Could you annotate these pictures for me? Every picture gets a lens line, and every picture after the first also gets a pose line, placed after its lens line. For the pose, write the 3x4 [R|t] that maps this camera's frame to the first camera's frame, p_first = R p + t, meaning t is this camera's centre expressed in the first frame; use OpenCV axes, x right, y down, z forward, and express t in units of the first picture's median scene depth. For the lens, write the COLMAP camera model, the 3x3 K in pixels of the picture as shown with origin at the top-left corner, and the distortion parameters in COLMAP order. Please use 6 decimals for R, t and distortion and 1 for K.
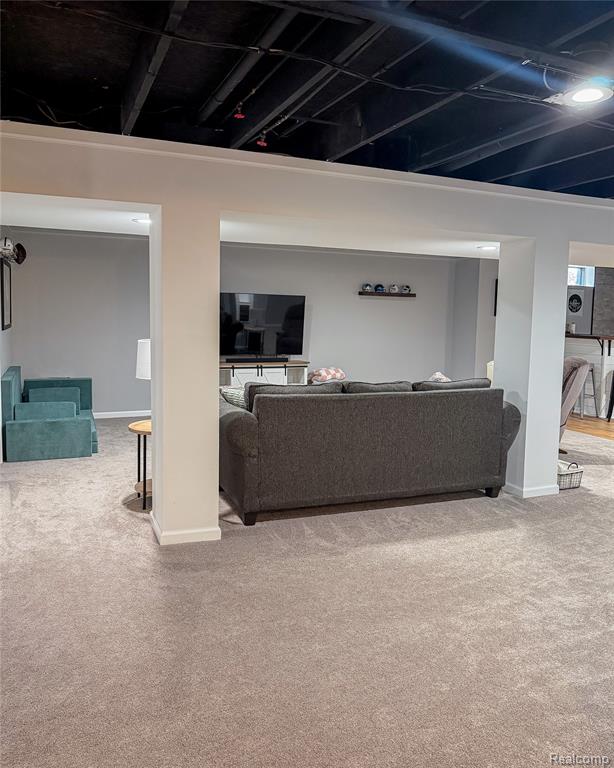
lens RADIAL K [[601.6, 0, 305.1], [0, 601.6, 368.3], [0, 0, 1]] dist [0.001439, 0.000399]
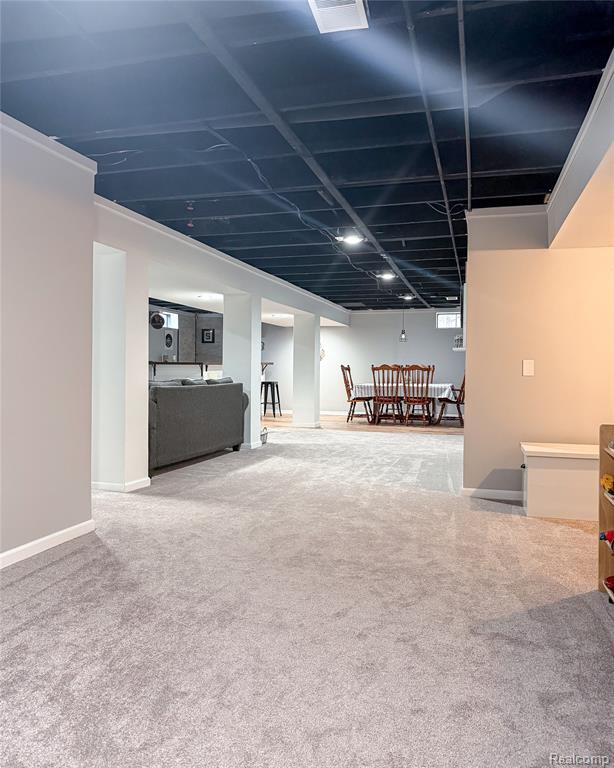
lens RADIAL K [[601.6, 0, 305.1], [0, 601.6, 368.3], [0, 0, 1]] dist [0.001439, 0.000399]
pose [[0.623231, -0.010826, 0.781963, -0.828509], [0.076342, 0.995971, -0.047056, 0.082657], [-0.778303, 0.089023, 0.621546, -0.159726]]
